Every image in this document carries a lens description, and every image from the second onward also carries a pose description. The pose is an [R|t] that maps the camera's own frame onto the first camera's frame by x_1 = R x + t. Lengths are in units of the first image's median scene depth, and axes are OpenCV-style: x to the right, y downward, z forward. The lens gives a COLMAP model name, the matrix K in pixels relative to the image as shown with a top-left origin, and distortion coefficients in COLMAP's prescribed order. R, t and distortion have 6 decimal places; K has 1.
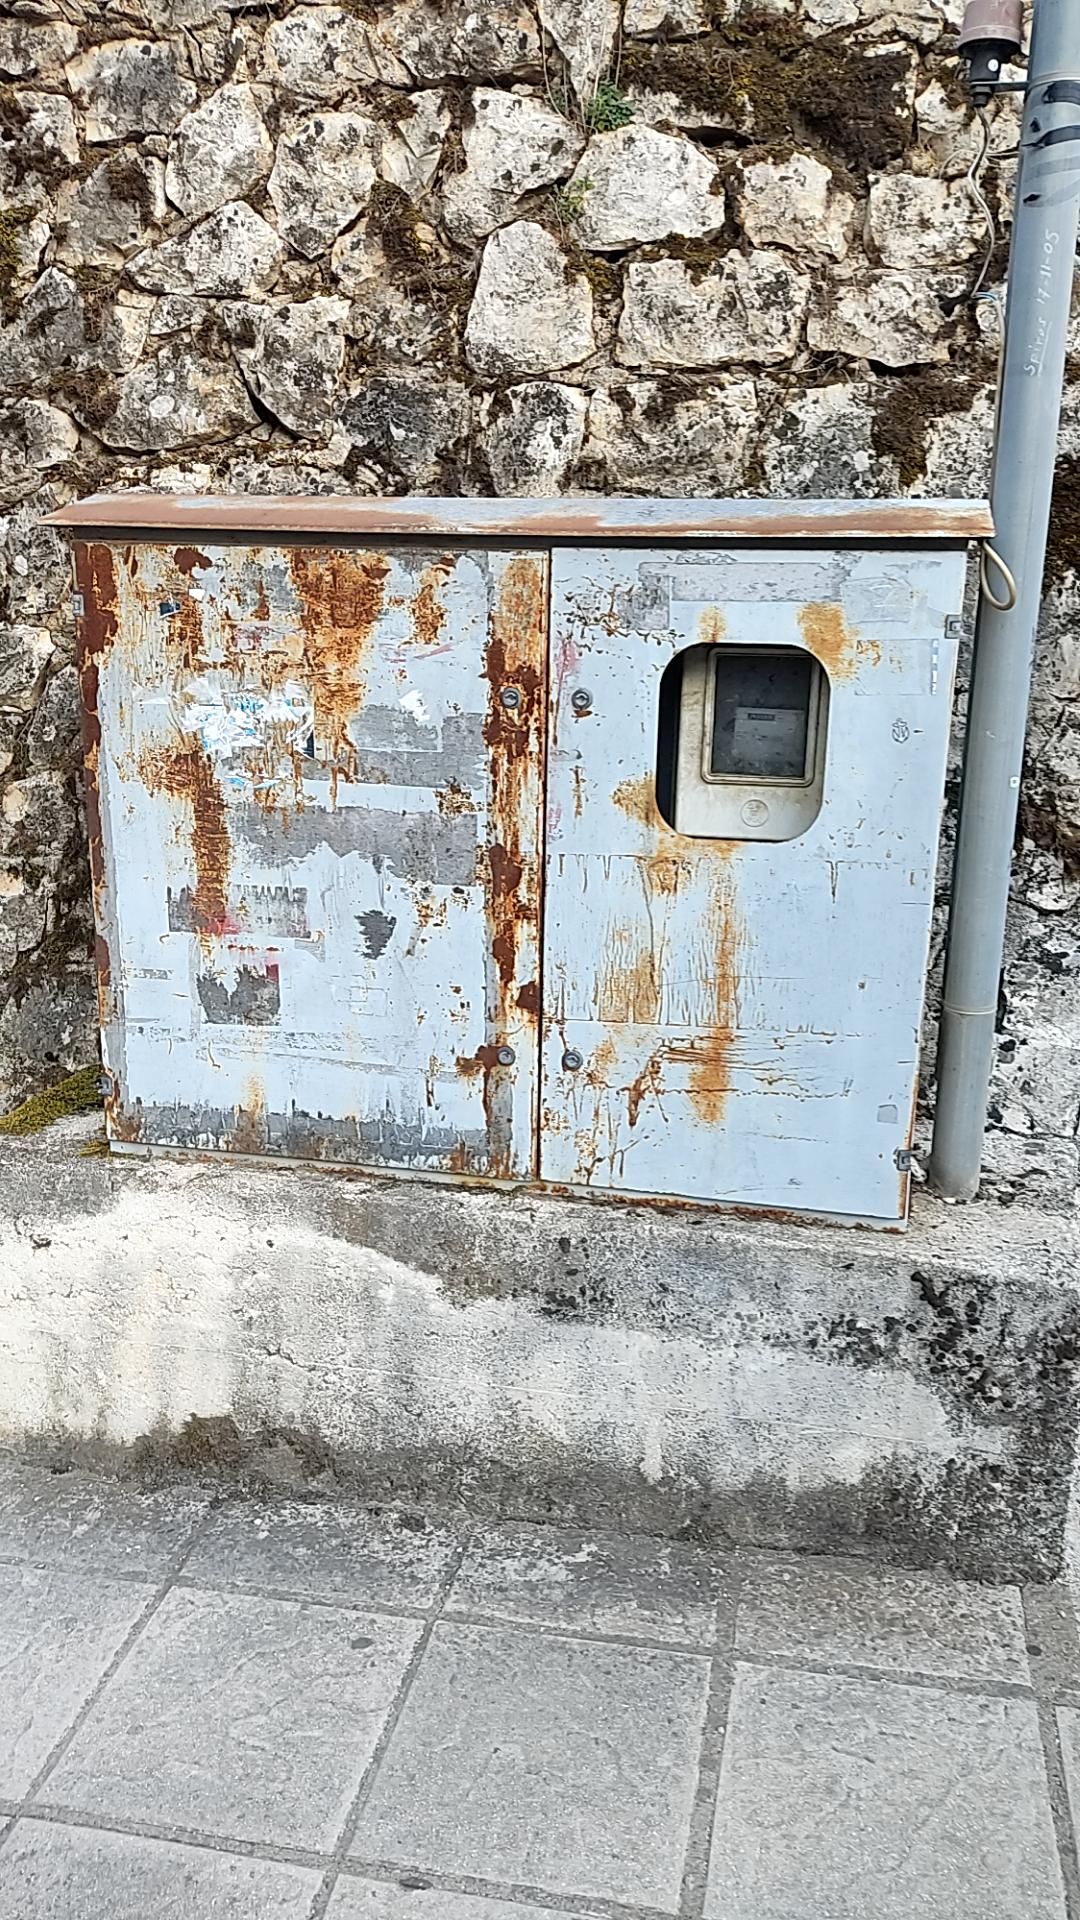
lens RADIAL K [[1437.6, 0, 538.1], [0, 1437.6, 947.0], [0, 0, 1]] dist [0.021711, -0.014562]
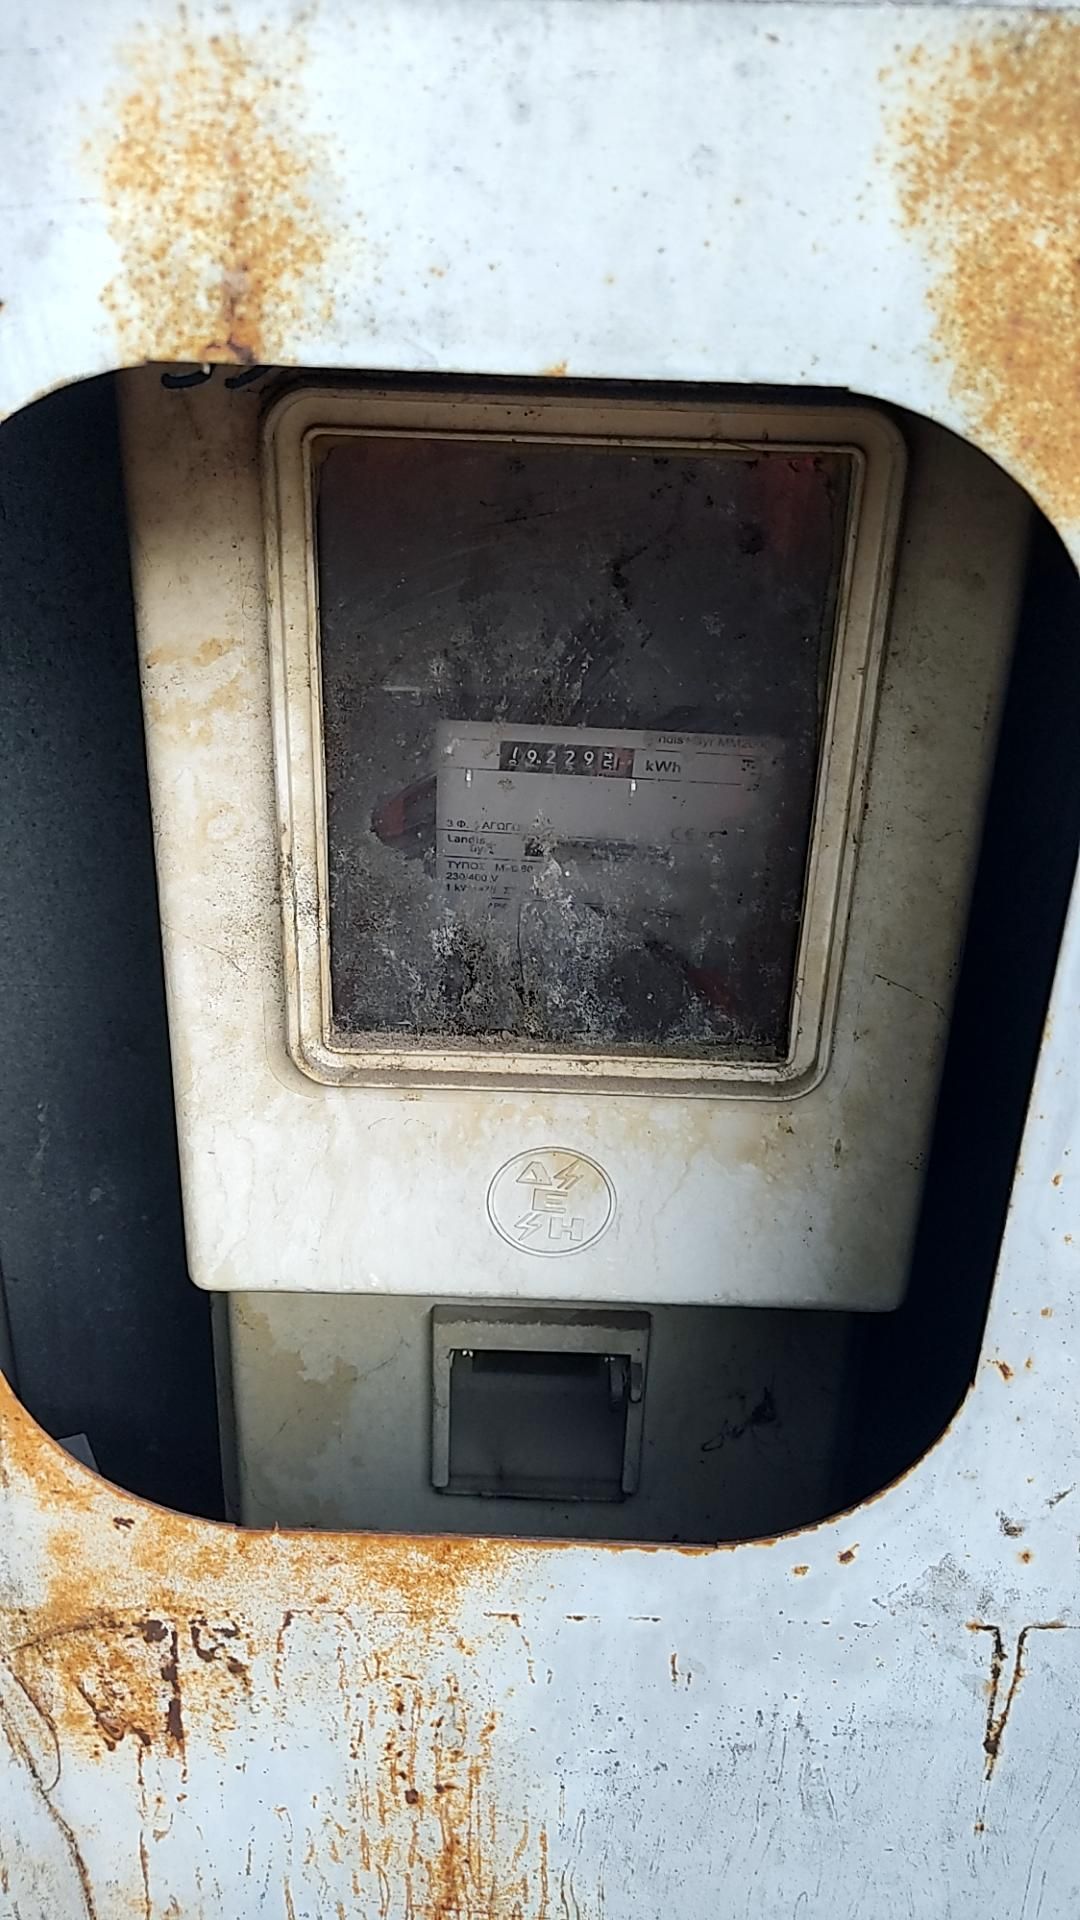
lens RADIAL K [[1437.6, 0, 547.3], [0, 1437.6, 962.7], [0, 0, 1]] dist [0.021711, -0.014562]
pose [[0.976244, -0.078523, 0.201945, 0.086033], [0.037019, 0.978765, 0.201616, -0.134511], [-0.213488, -0.189350, 0.958420, 0.628667]]
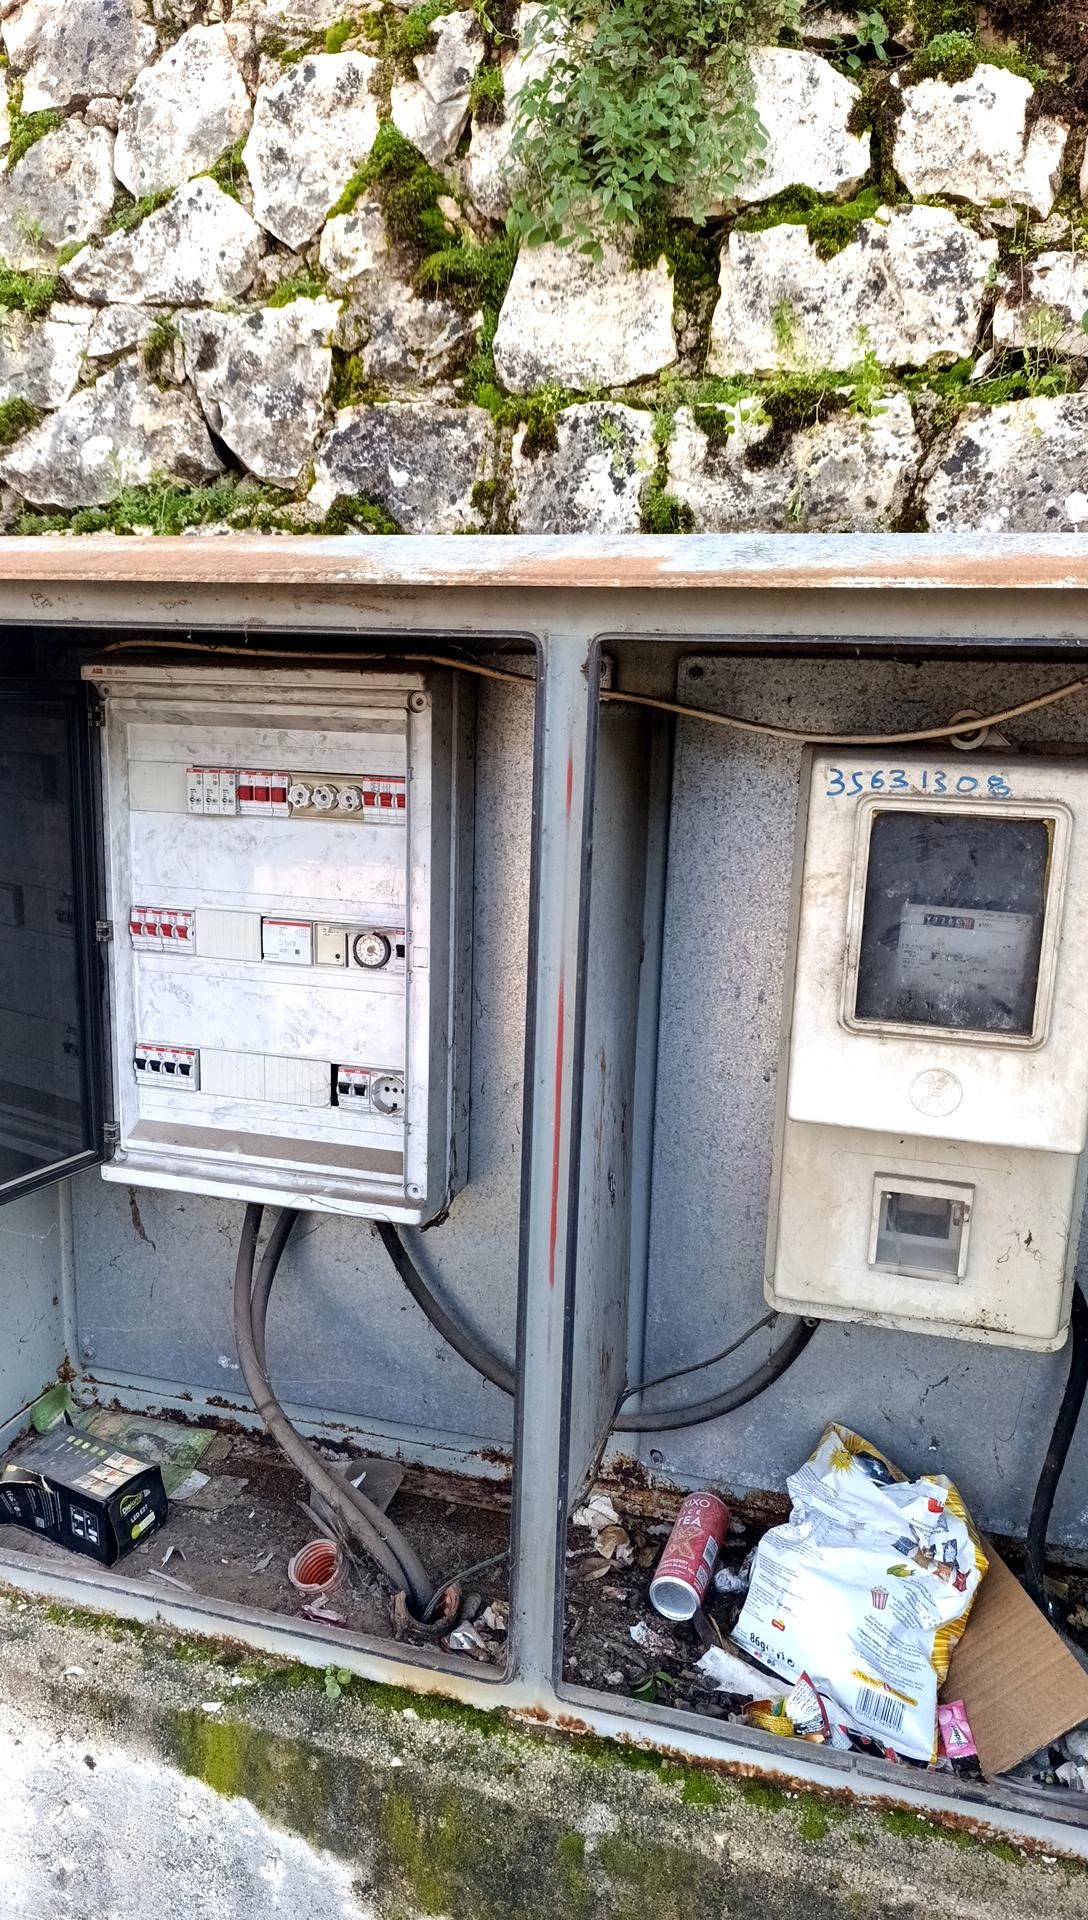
lens RADIAL K [[1290.0, 0, 536.7], [0, 1290.0, 970.0], [0, 0, 1]] dist [-0.004027, 0.009914]
pose [[0.996949, 0.026636, -0.073376, 0.025584], [-0.029547, 0.998807, -0.038884, -0.090949], [0.072253, 0.040933, 0.996546, 0.384985]]
